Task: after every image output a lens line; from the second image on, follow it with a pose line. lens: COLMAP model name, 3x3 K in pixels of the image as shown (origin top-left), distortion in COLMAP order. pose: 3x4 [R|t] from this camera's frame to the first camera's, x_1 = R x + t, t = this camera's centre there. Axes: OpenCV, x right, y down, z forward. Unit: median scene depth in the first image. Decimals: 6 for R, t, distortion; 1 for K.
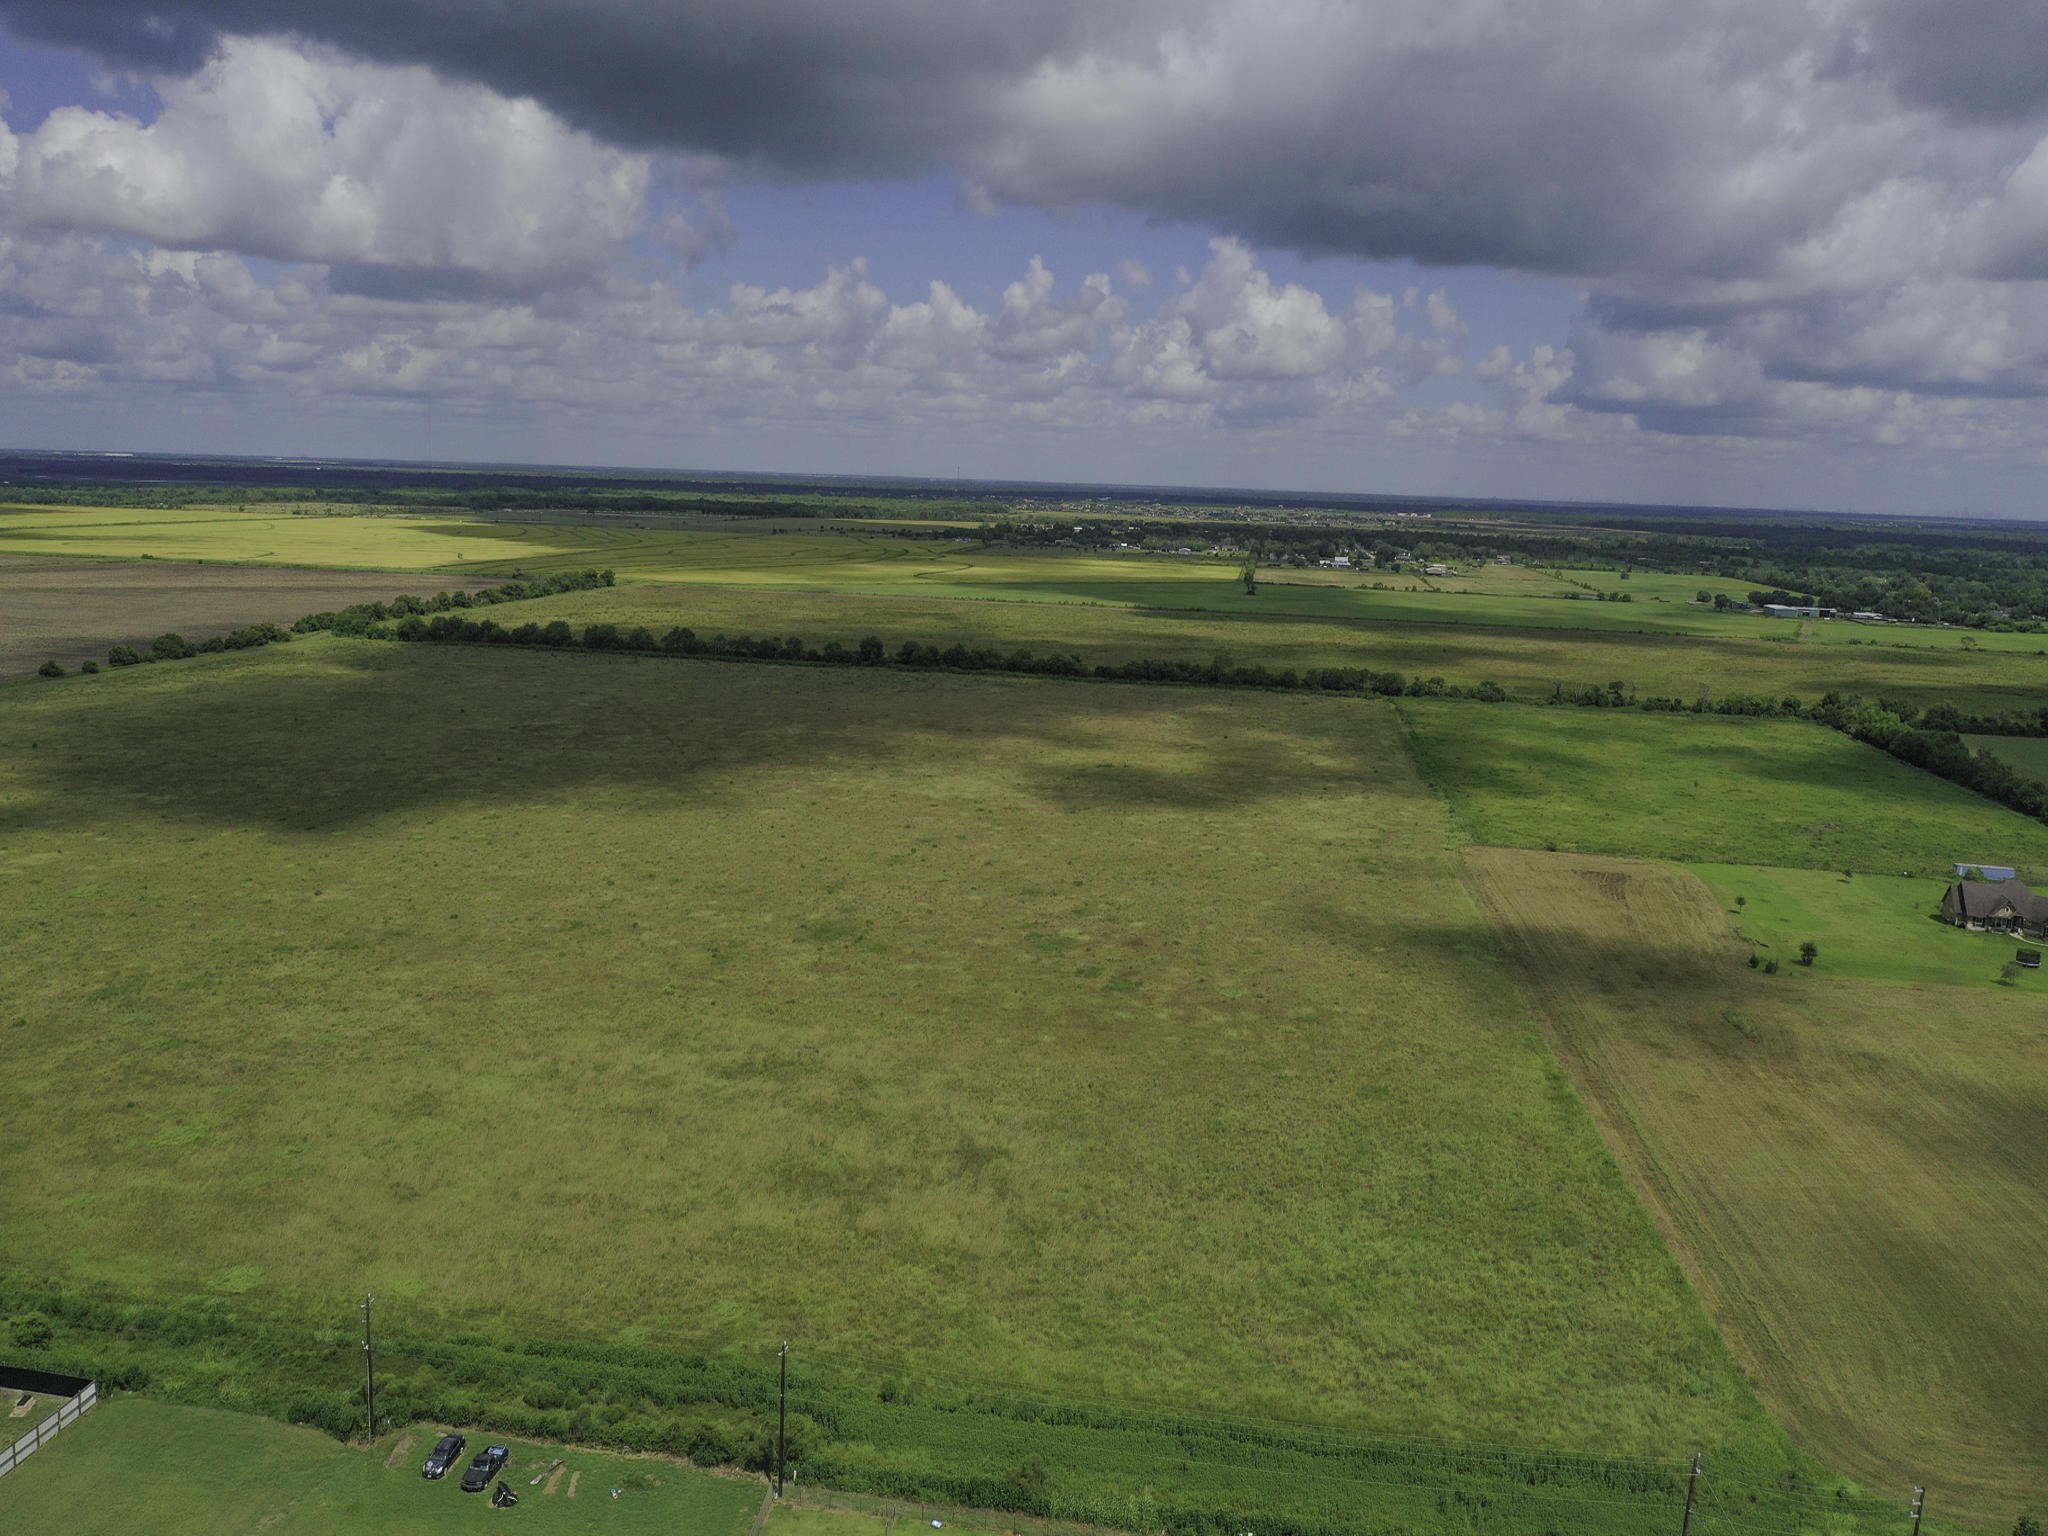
lens RADIAL K [[1585.5, 0, 1032.0], [0, 1585.5, 767.6], [0, 0, 1]] dist [-0.020272, -0.000394]
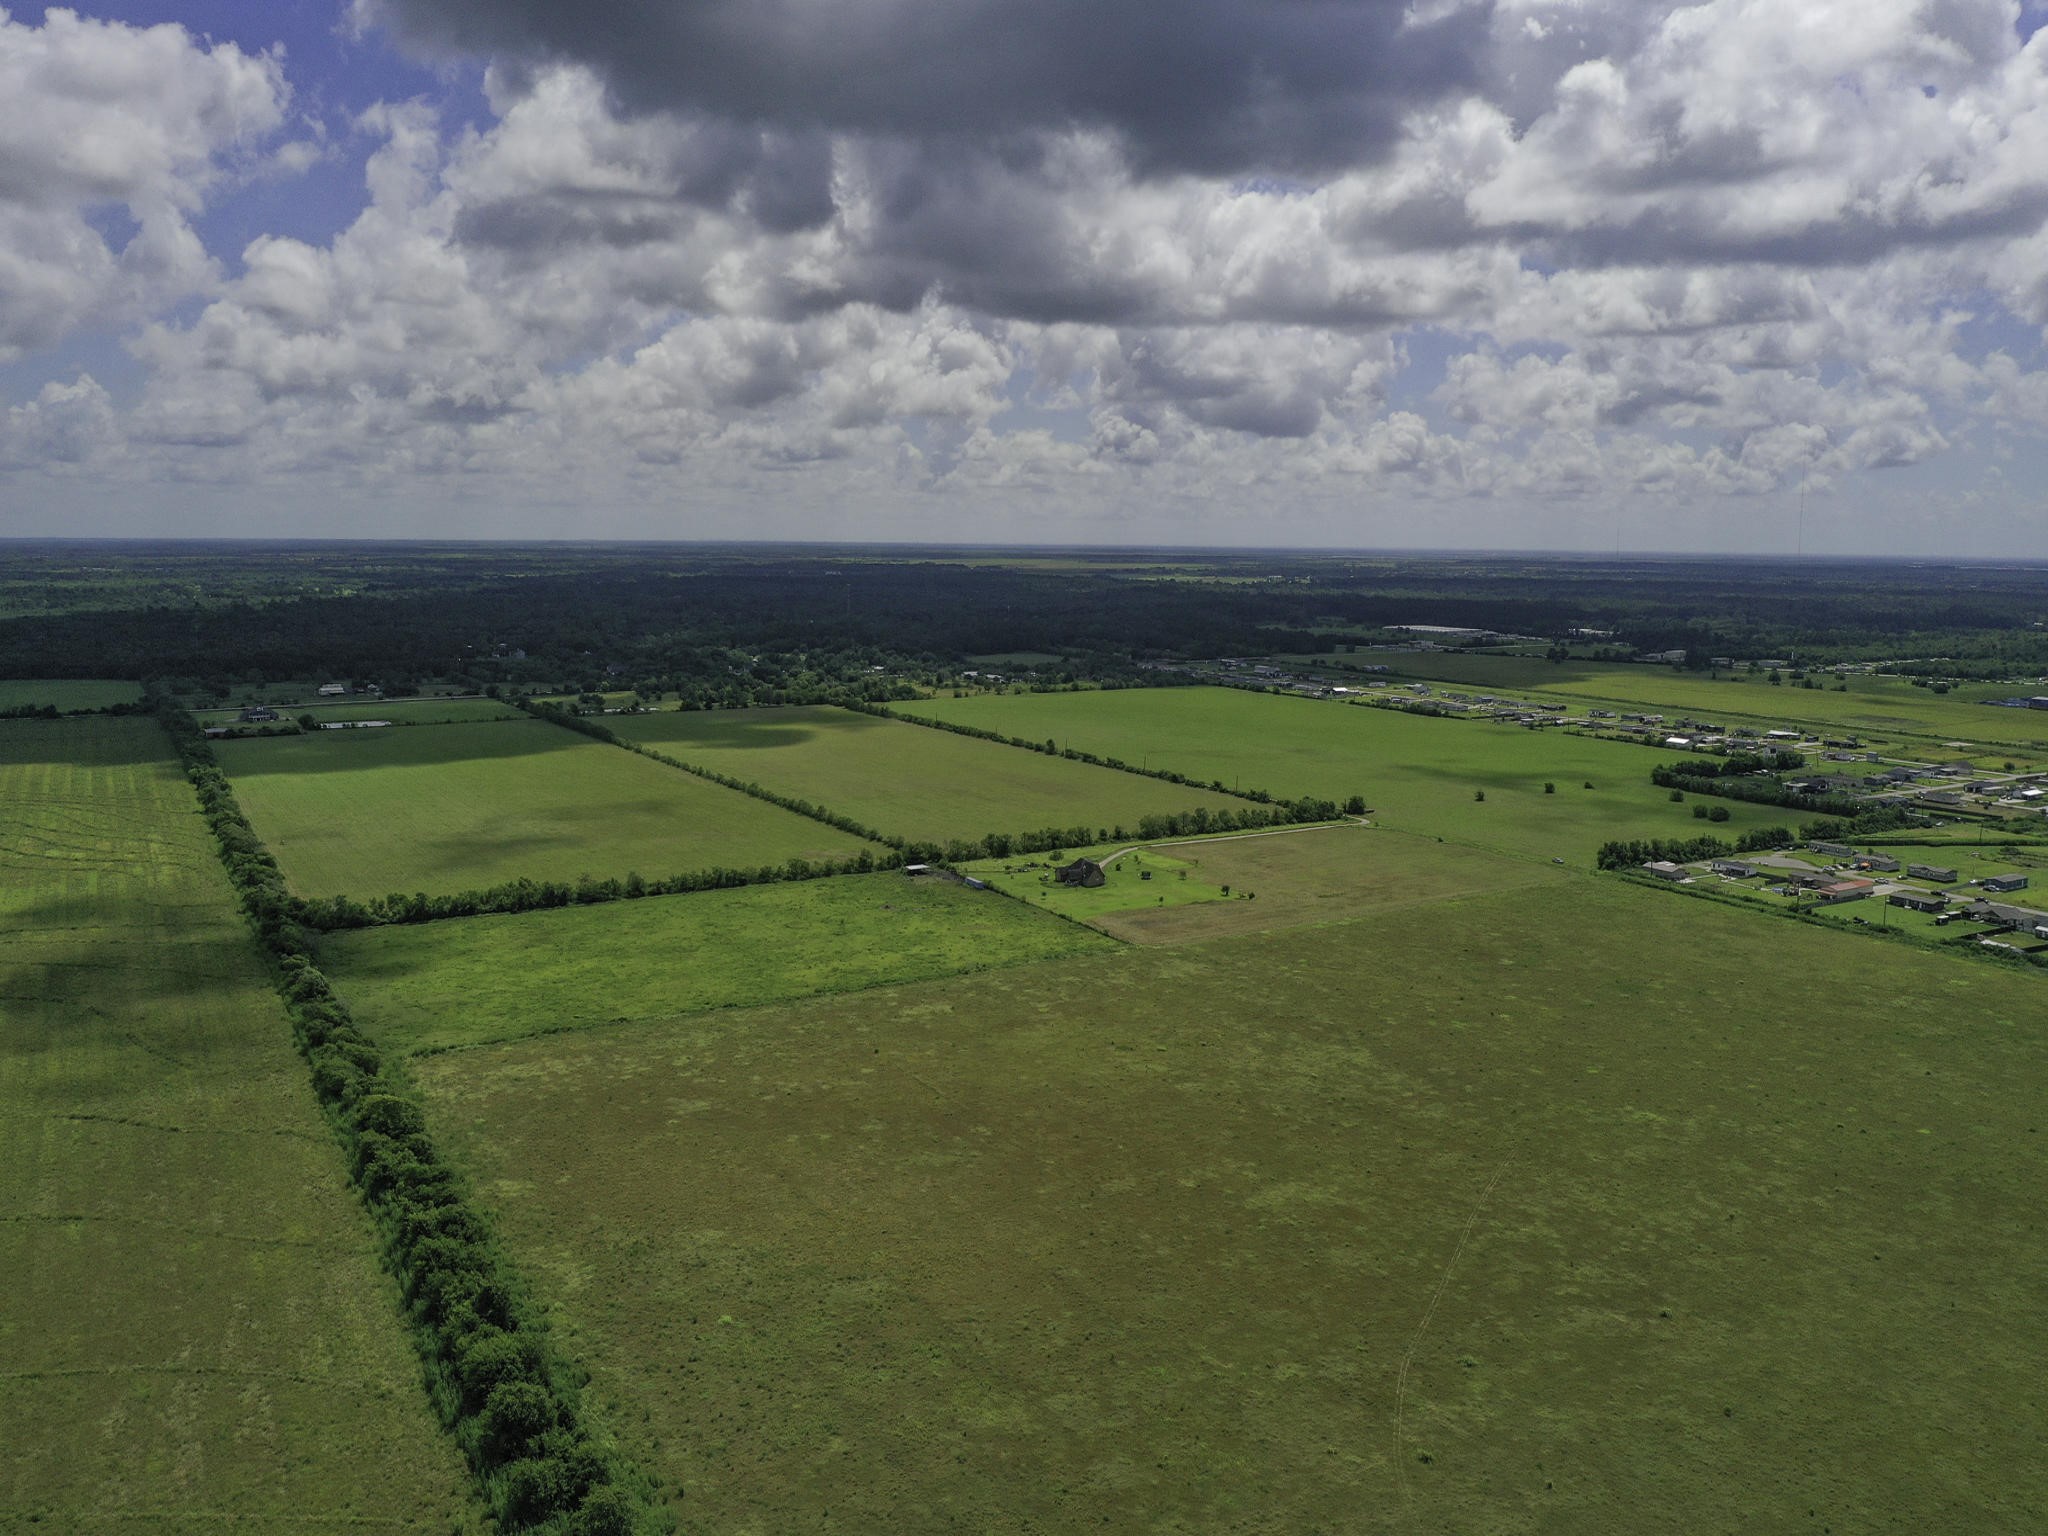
lens RADIAL K [[1585.5, 0, 1009.2], [0, 1585.5, 787.2], [0, 0, 1]] dist [-0.020272, -0.000394]
pose [[-0.636511, -0.161806, 0.754103, -0.950593], [0.110626, 0.948482, 0.296890, -0.693767], [-0.763292, 0.272397, -0.585820, 2.394292]]
